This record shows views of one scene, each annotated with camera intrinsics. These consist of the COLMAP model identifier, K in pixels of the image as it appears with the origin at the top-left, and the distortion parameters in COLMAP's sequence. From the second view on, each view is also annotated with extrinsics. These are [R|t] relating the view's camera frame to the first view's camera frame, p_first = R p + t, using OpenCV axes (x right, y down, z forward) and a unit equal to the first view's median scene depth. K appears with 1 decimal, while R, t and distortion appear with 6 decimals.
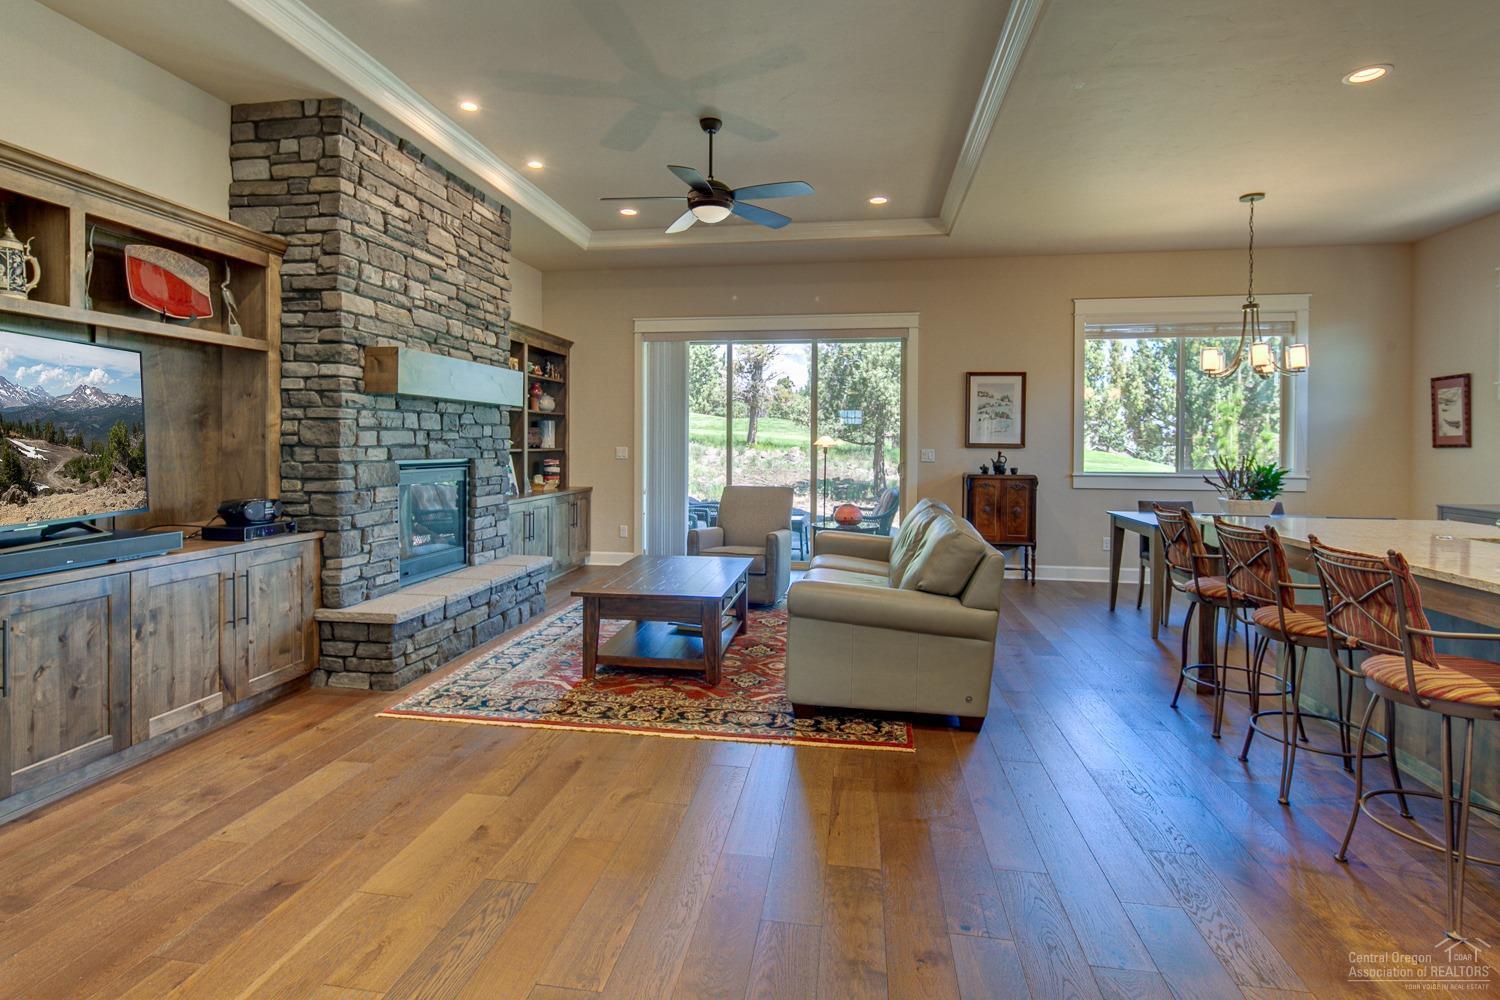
lens RADIAL K [[735.1, 0, 743.5], [0, 735.1, 451.1], [0, 0, 1]] dist [0.007206, -0.006466]
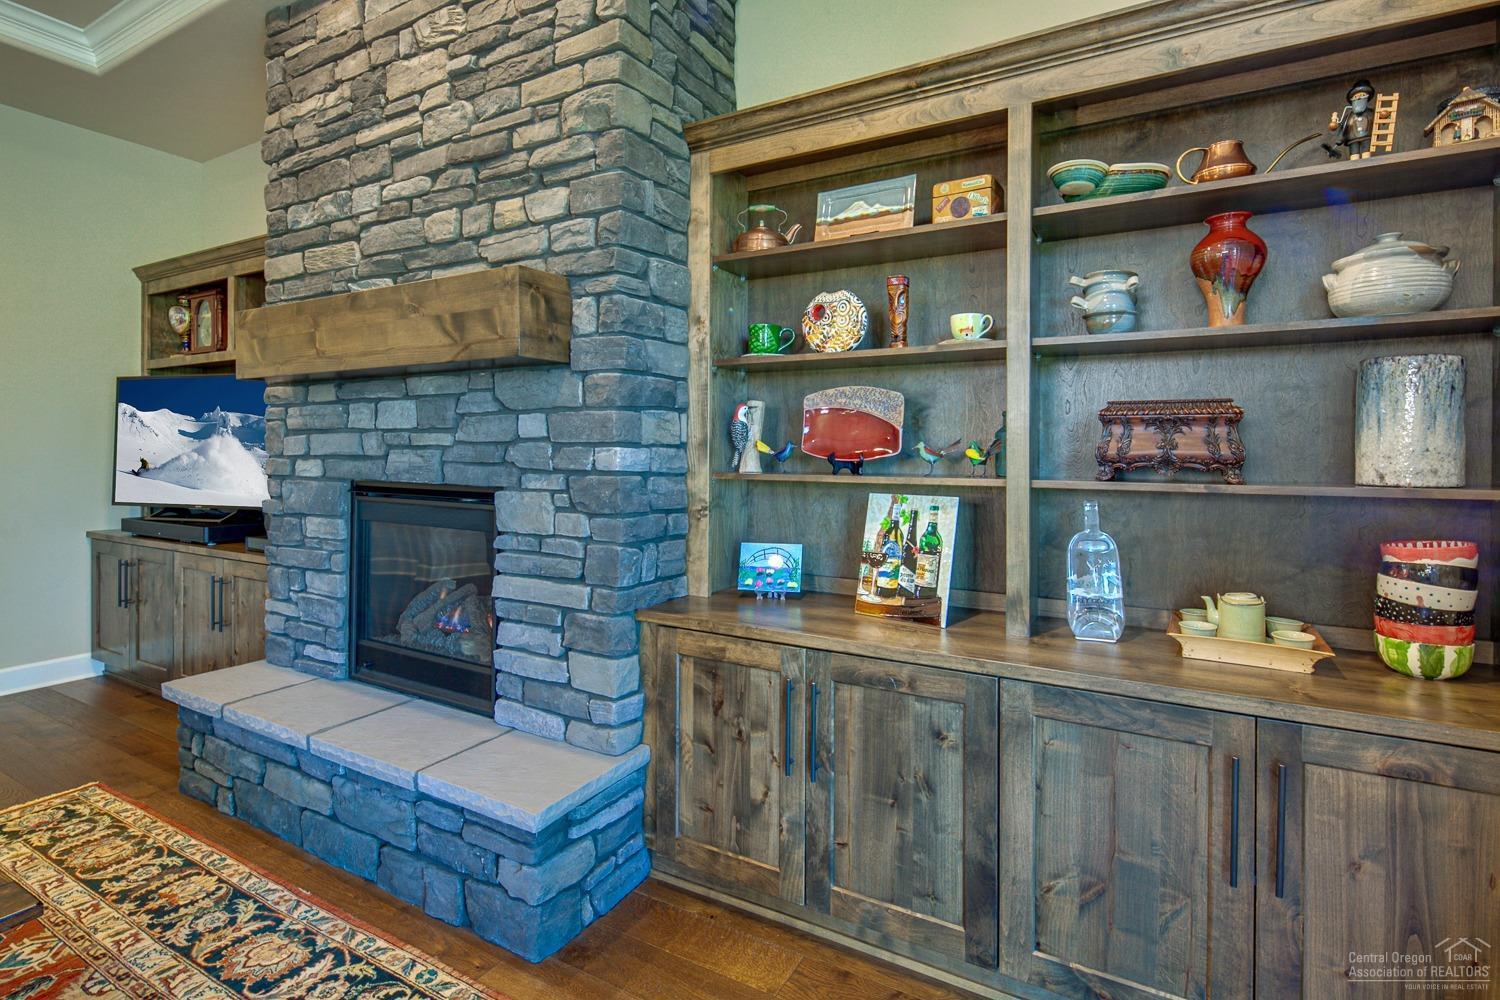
lens RADIAL K [[735.1, 0, 733.7], [0, 735.1, 451.7], [0, 0, 1]] dist [0.007206, -0.006466]
pose [[-0.360749, -0.004717, -0.932651, 0.008245], [-0.018500, 0.999827, 0.002099, -0.018770], [0.932479, 0.018011, -0.360774, 1.523998]]
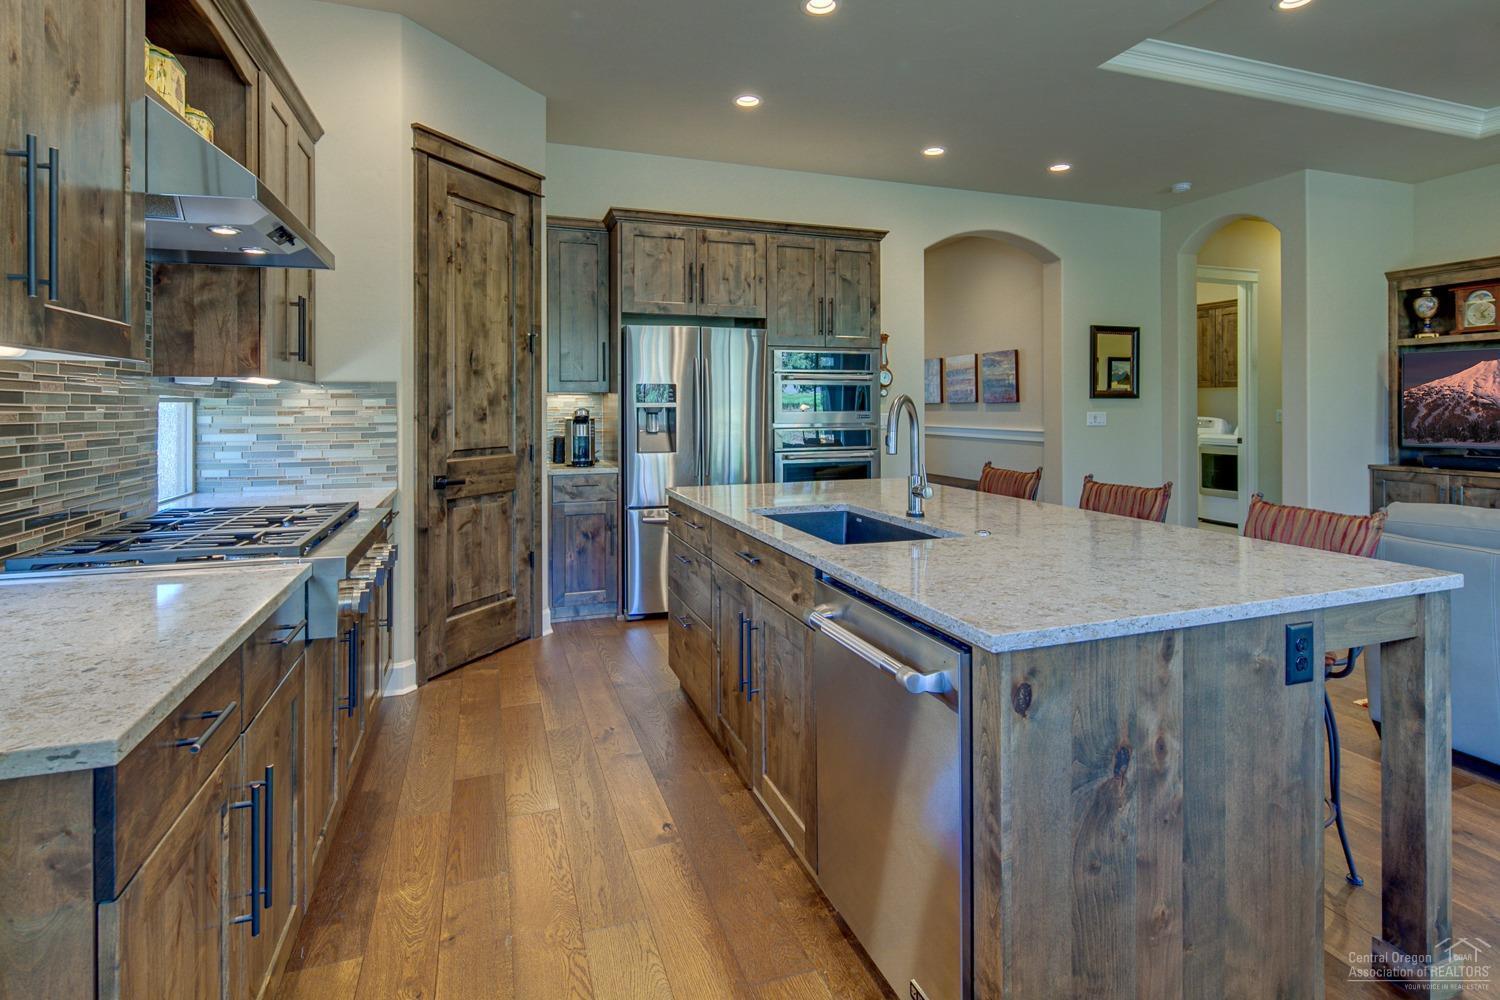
lens RADIAL K [[735.1, 0, 751.7], [0, 735.1, 403.3], [0, 0, 1]] dist [0.007206, -0.006466]
pose [[-0.879425, -0.004908, -0.476012, 1.021169], [-0.007133, 0.999970, 0.002867, -0.005398], [0.475984, 0.005917, -0.879434, 1.047275]]
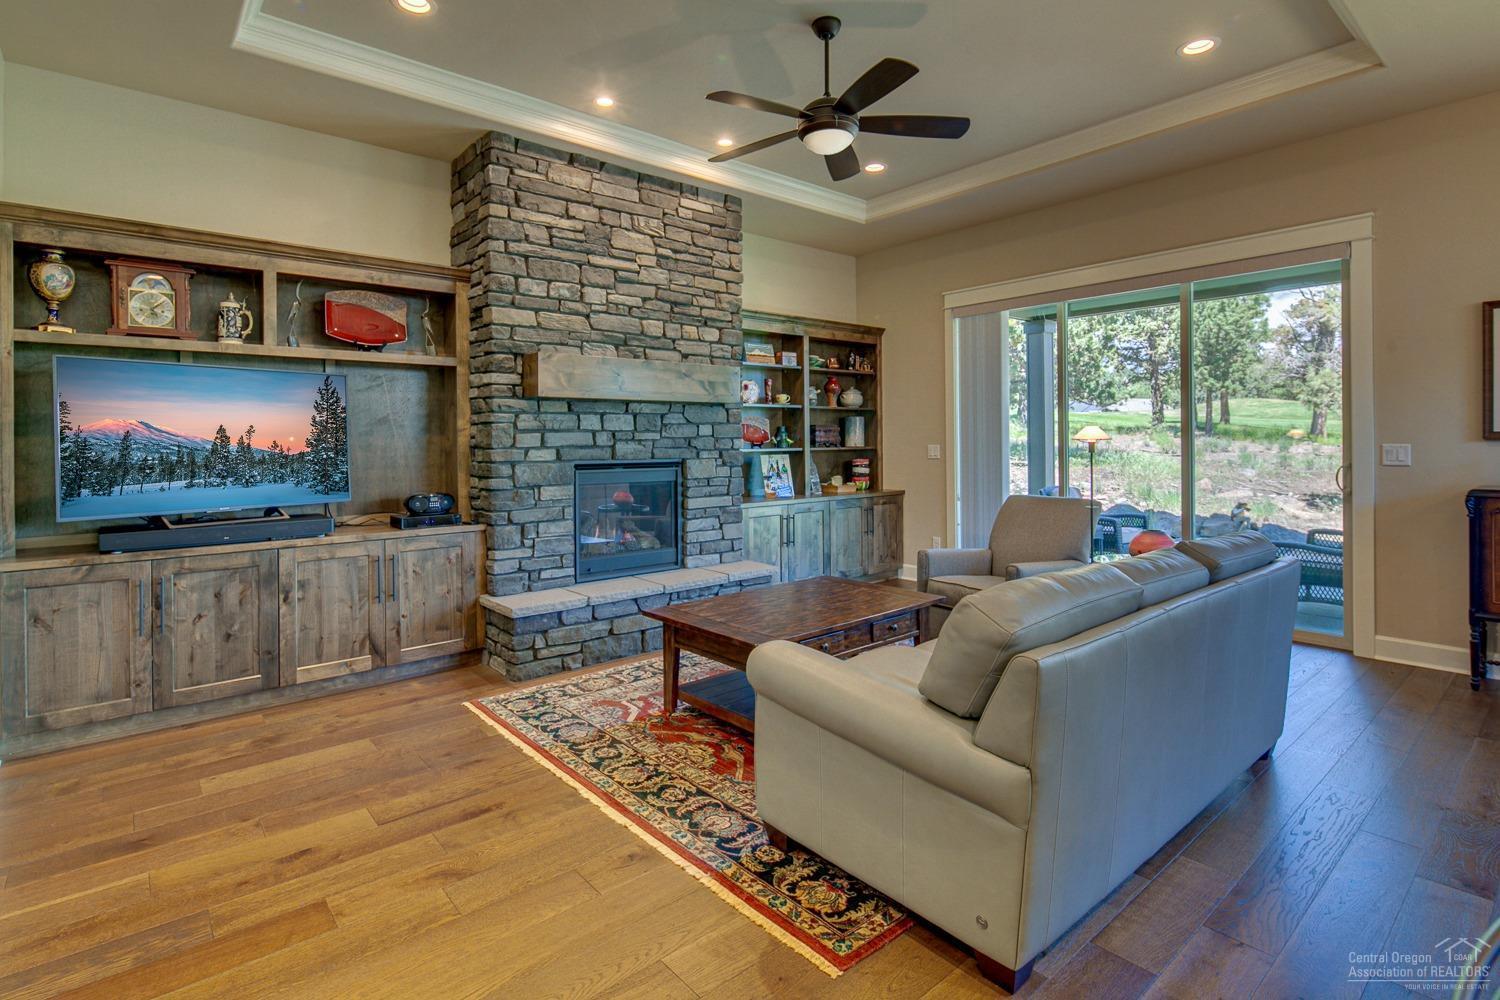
lens RADIAL K [[735.1, 0, 742.5], [0, 735.1, 441.8], [0, 0, 1]] dist [0.007206, -0.006466]
pose [[0.756015, -0.011661, -0.654451, 0.389383], [0.005660, 0.999920, -0.011278, -0.001069], [0.654530, 0.004822, 0.756020, 0.361777]]
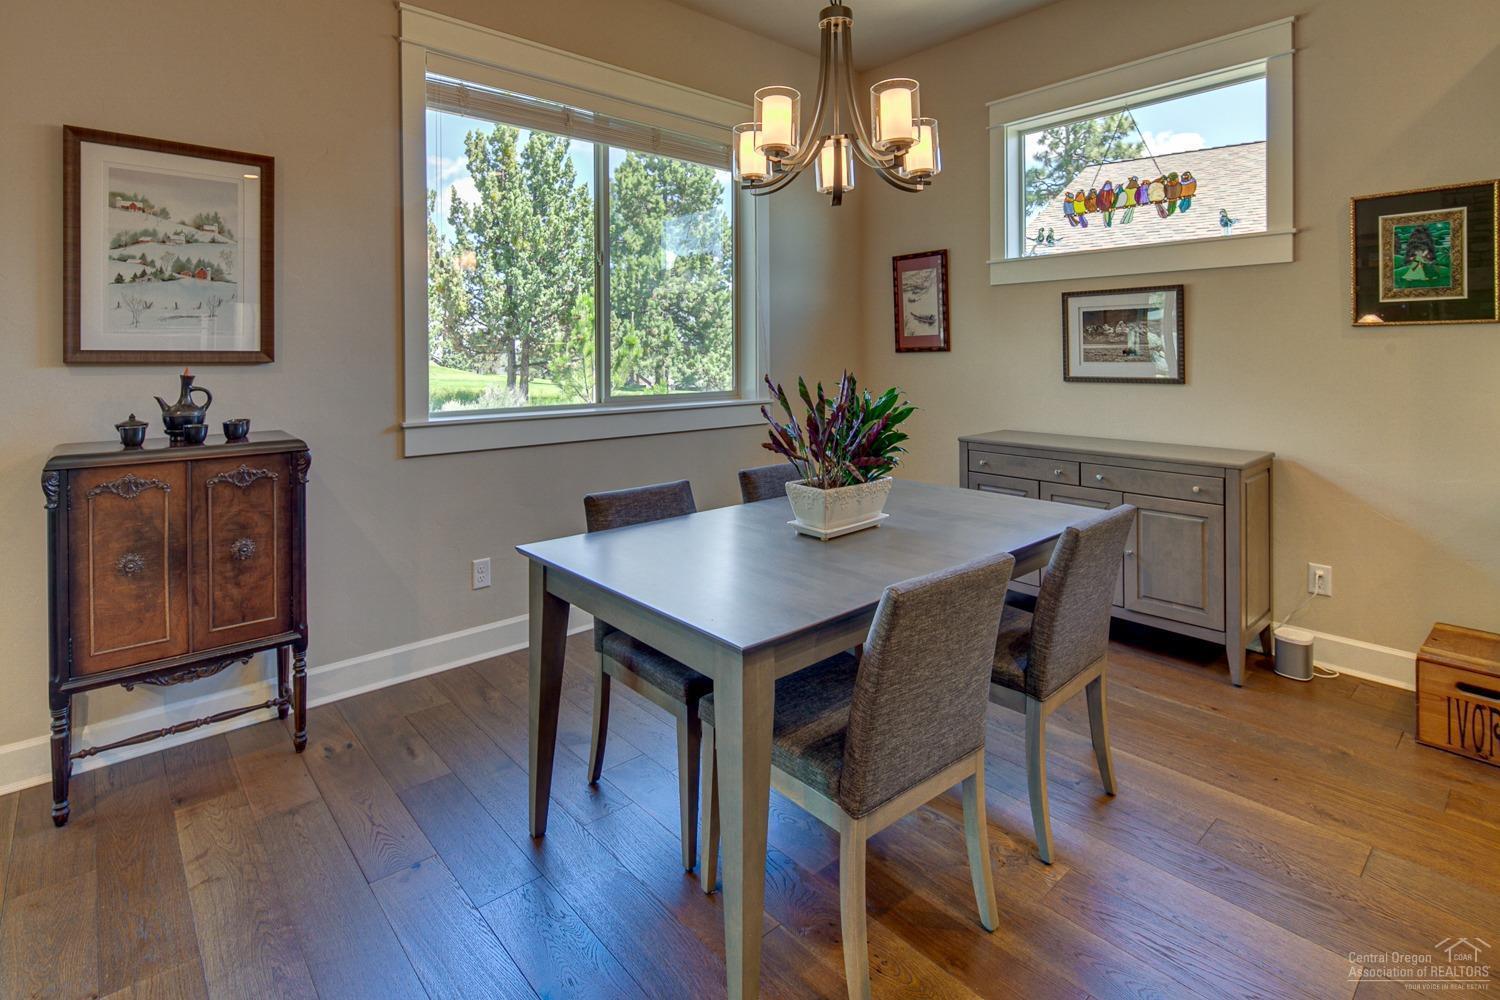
lens RADIAL K [[735.1, 0, 743.1], [0, 735.1, 352.5], [0, 0, 1]] dist [0.007206, -0.006466]
pose [[0.635734, -0.009348, 0.771851, 0.389523], [0.017174, 0.999850, -0.002035, -0.007217], [-0.771717, 0.014549, 0.635800, 0.918329]]
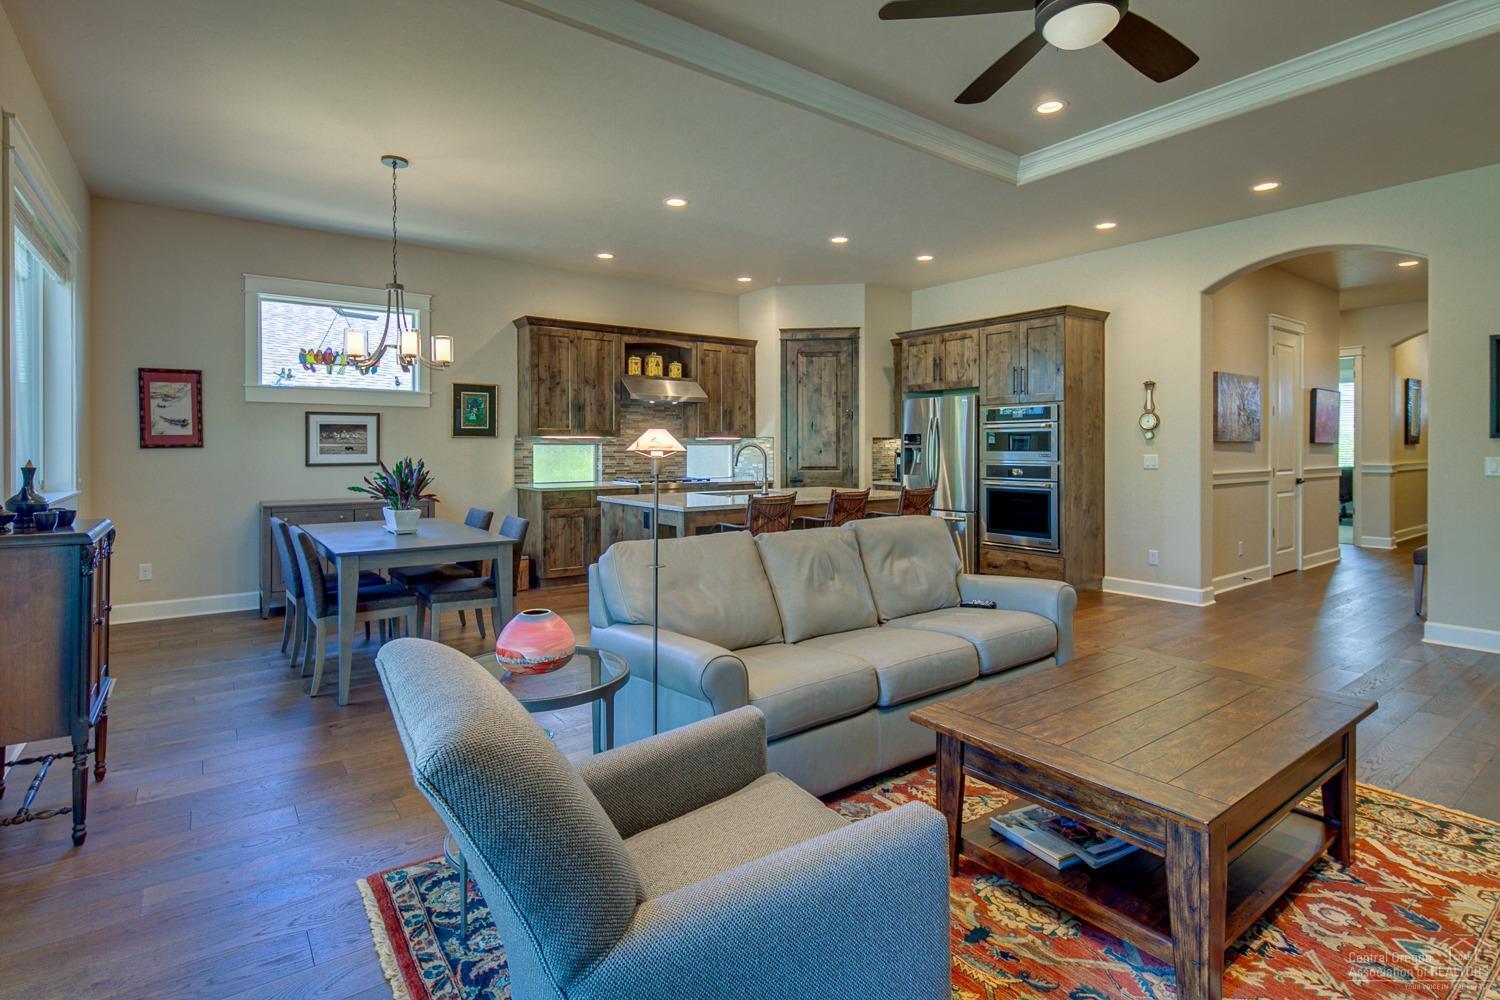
lens RADIAL K [[735.1, 0, 743.4], [0, 735.1, 447.6], [0, 0, 1]] dist [0.007206, -0.006466]
pose [[-0.710988, -0.005077, 0.703186, -0.254988], [0.003718, 0.999933, 0.010979, -0.016761], [-0.703194, 0.010420, -0.710921, 1.572215]]
